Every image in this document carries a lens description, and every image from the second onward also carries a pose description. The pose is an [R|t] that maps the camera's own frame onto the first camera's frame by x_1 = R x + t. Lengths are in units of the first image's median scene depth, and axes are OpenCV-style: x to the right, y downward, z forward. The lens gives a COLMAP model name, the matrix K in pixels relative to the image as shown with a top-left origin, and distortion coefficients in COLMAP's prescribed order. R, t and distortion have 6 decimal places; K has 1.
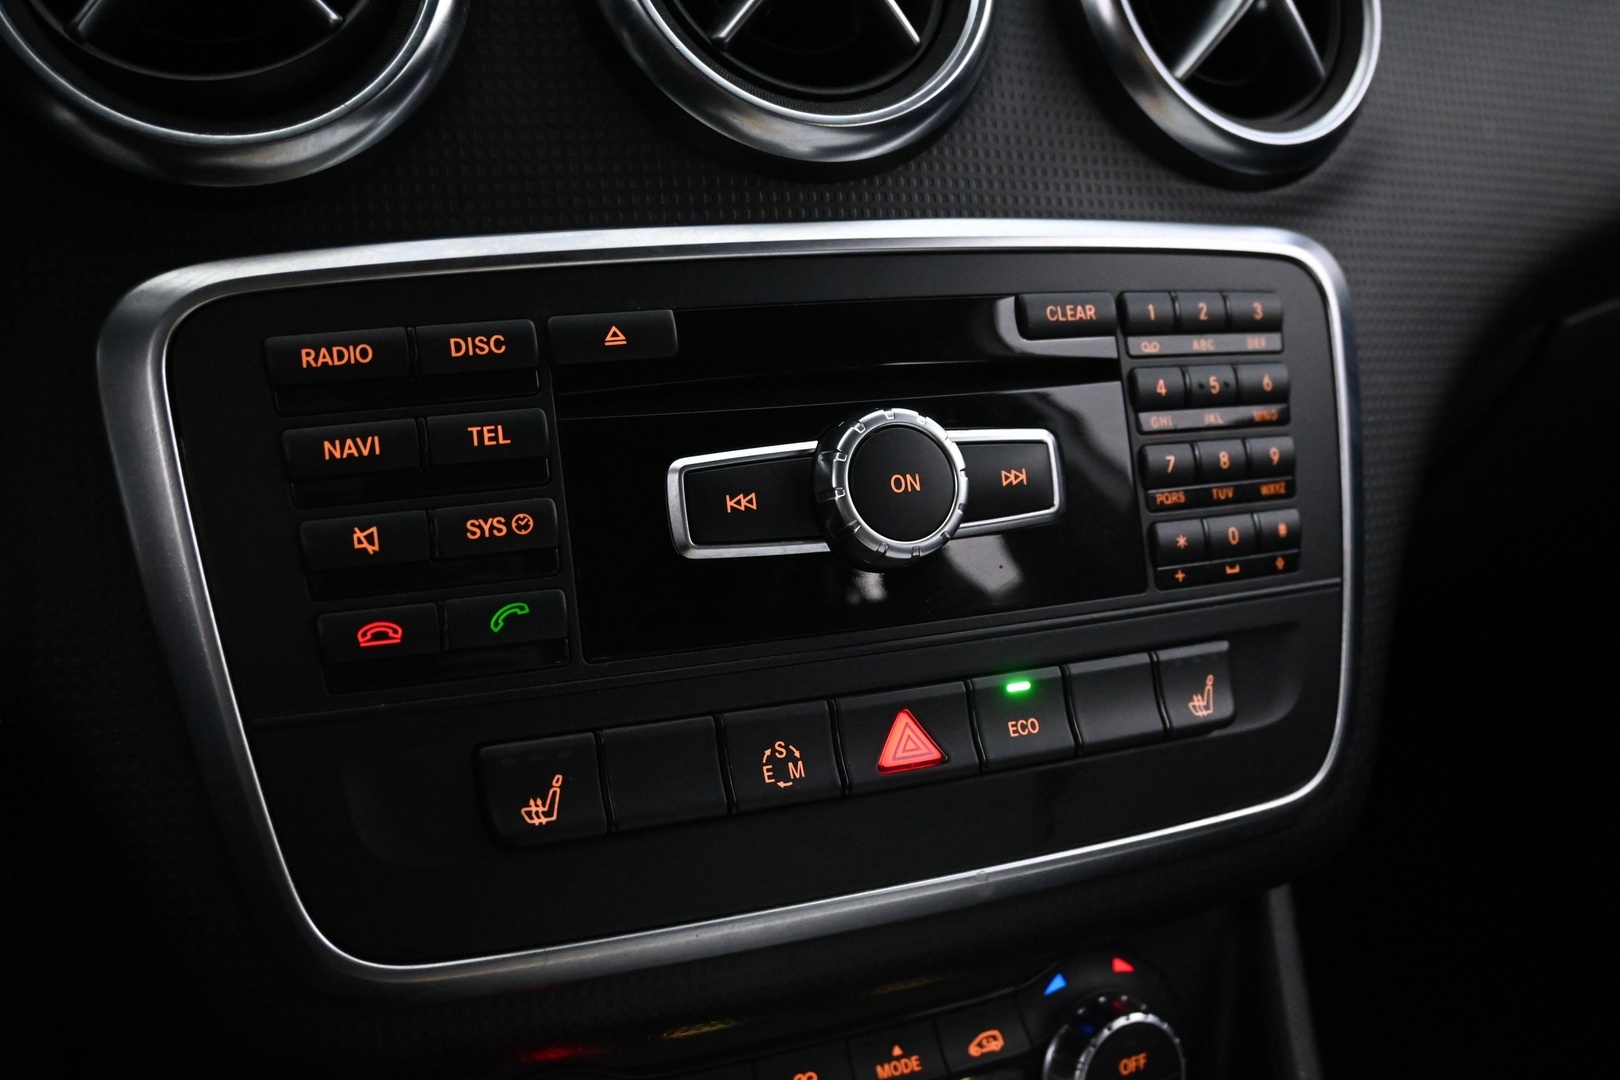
lens RADIAL K [[1715.0, 0, 817.4], [0, 1715.0, 534.6], [0, 0, 1]] dist [-0.005147, 0.000000]
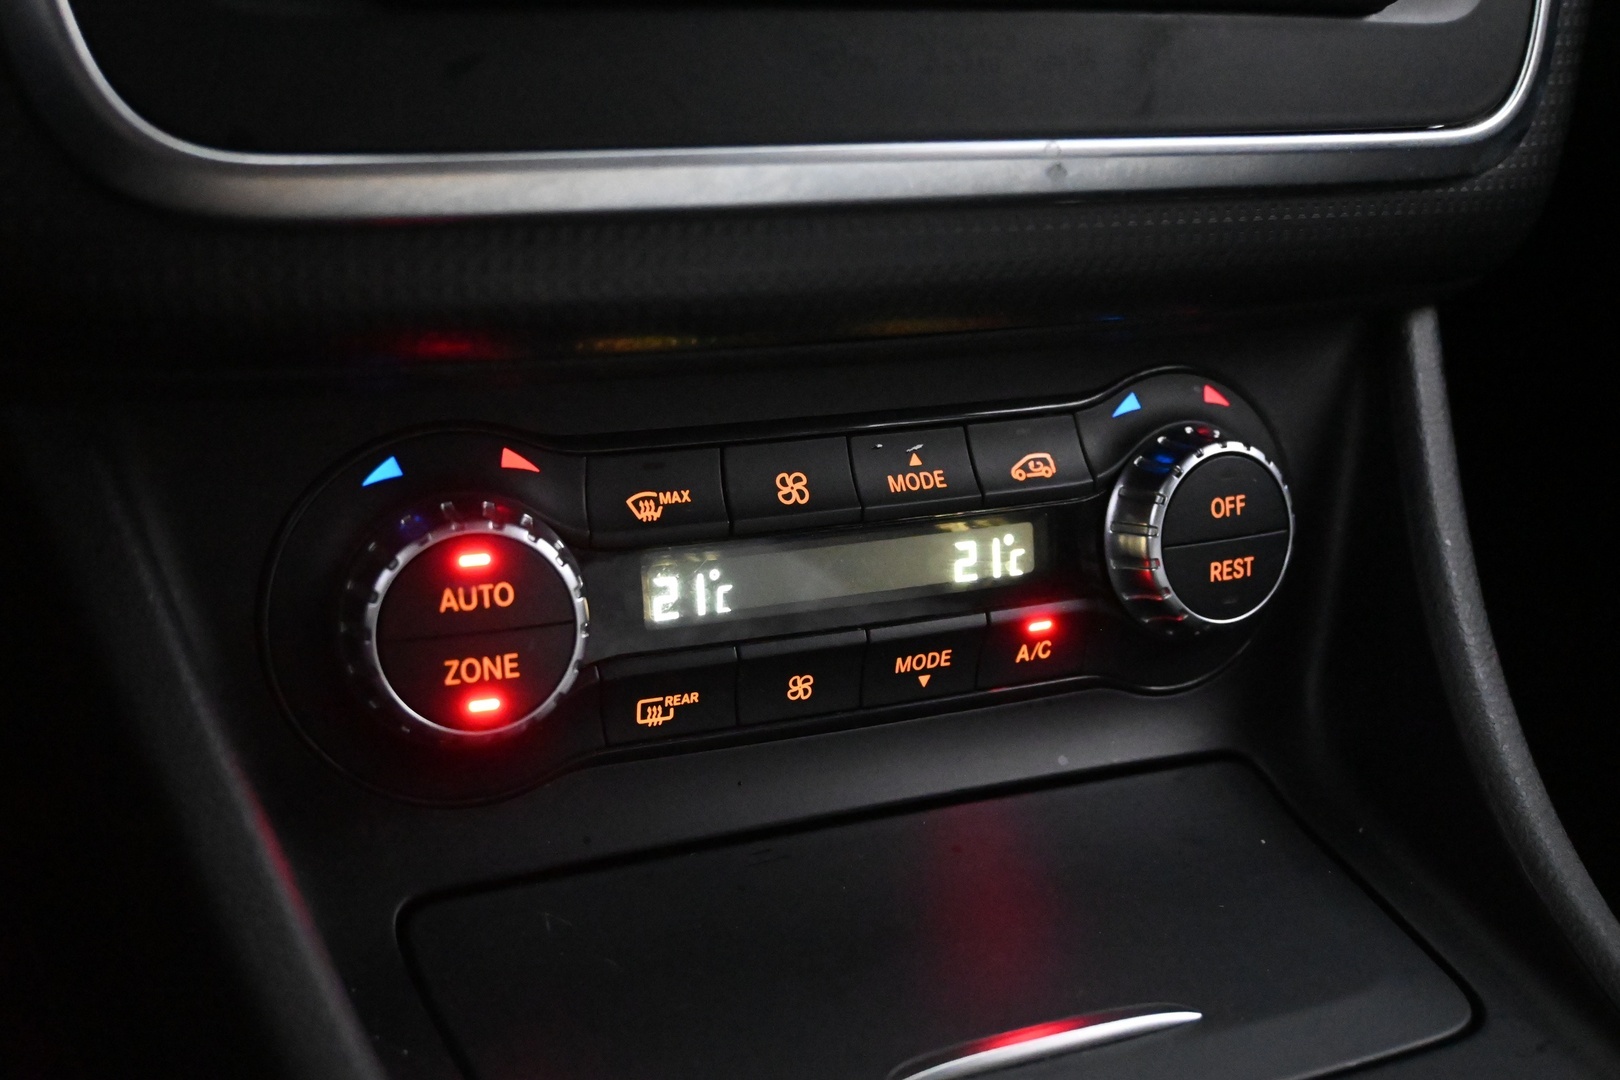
lens RADIAL K [[2013.8, 0, 806.4], [0, 2013.8, 542.2], [0, 0, 1]] dist [-0.014437, 0.000000]
pose [[0.999142, 0.032569, 0.025572, -0.023152], [-0.034893, 0.994728, 0.096435, 0.279551], [-0.022297, -0.097244, 0.995011, 0.151508]]
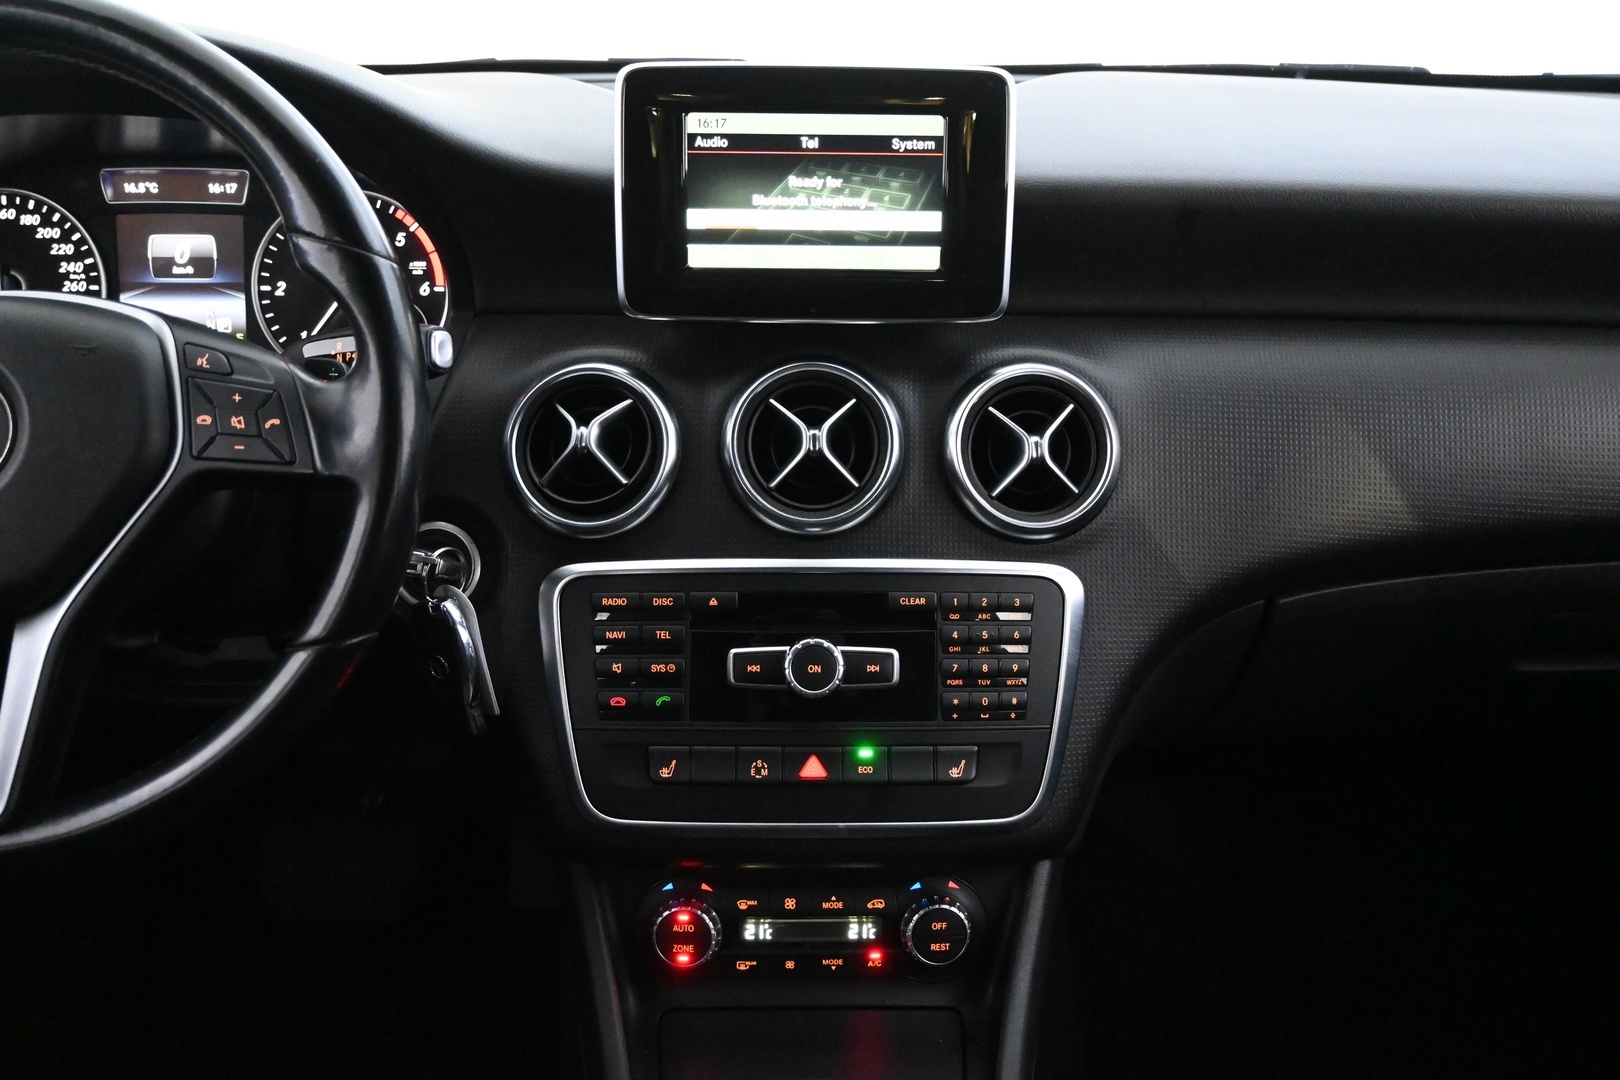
lens RADIAL K [[1715.0, 0, 807.6], [0, 1715.0, 536.4], [0, 0, 1]] dist [-0.005147, 0.000000]
pose [[0.922046, 0.104140, -0.372807, 0.918101], [-0.097468, 0.994560, 0.036759, -0.300737], [0.374607, 0.002443, 0.927180, -1.305541]]
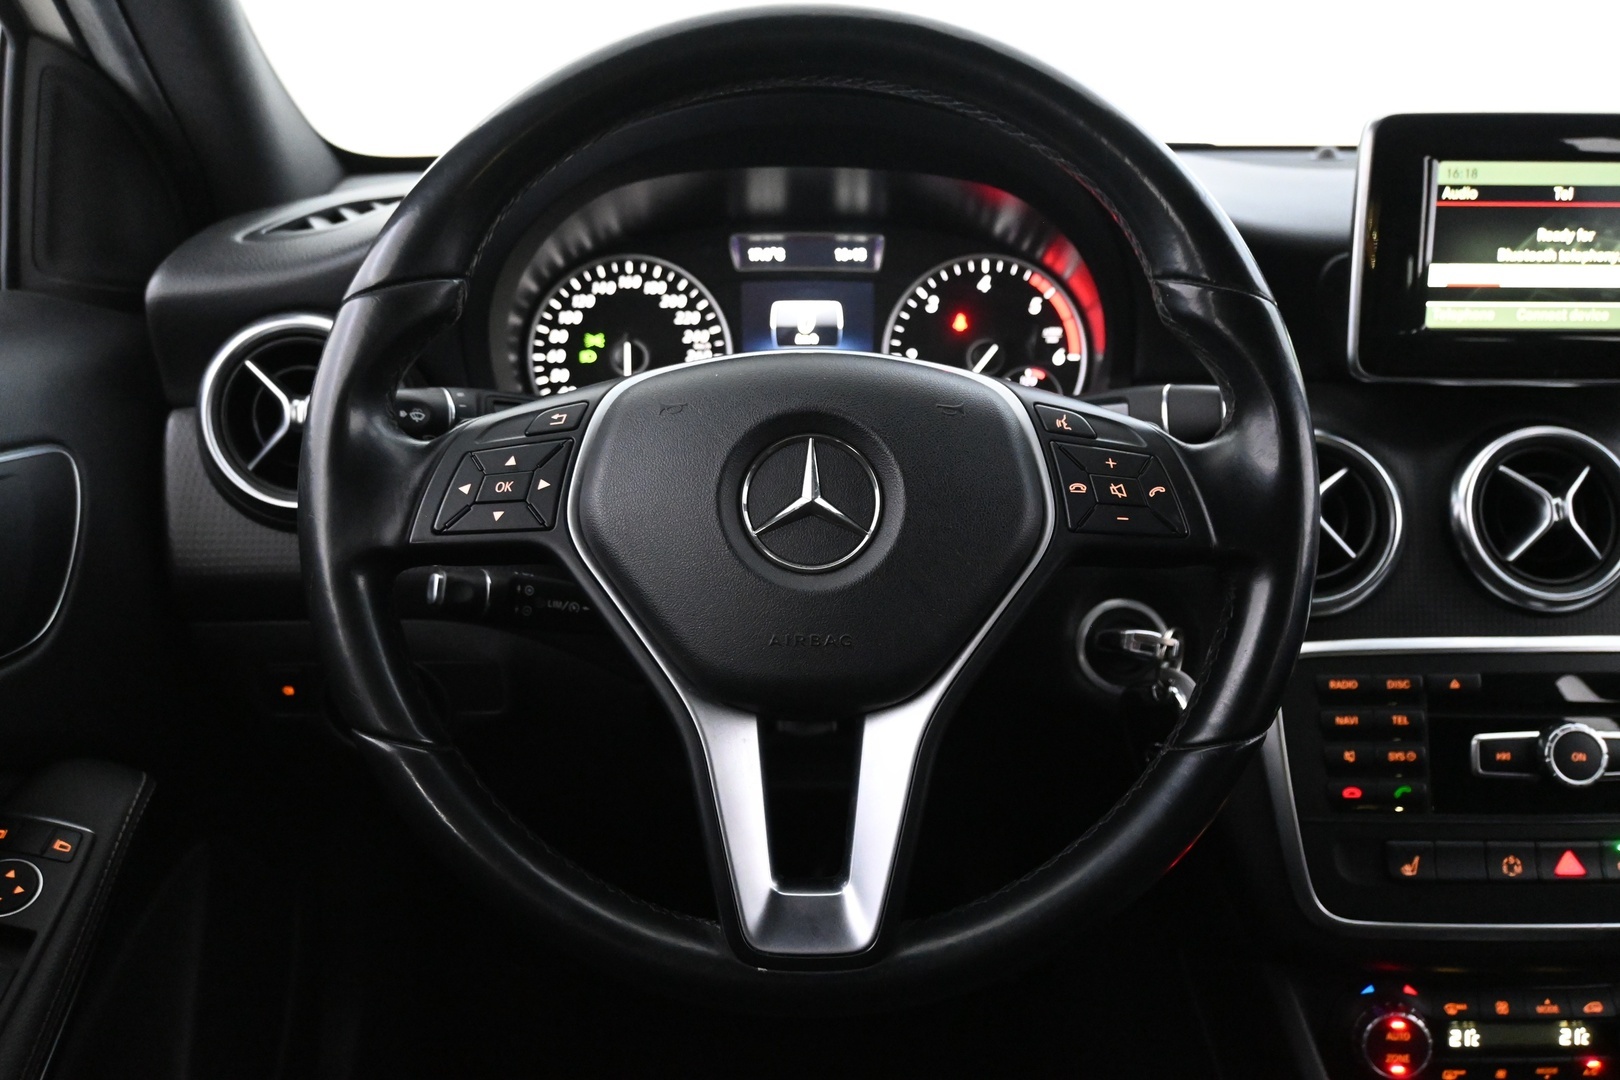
lens RADIAL K [[1494.9, 0, 805.0], [0, 1494.9, 538.1], [0, 0, 1]] dist [-0.007393, 0.000000]
pose [[0.918127, 0.082030, -0.387703, -0.146936], [-0.091896, 0.995744, -0.006943, -0.205161], [0.385483, 0.042003, 0.921758, -1.251368]]
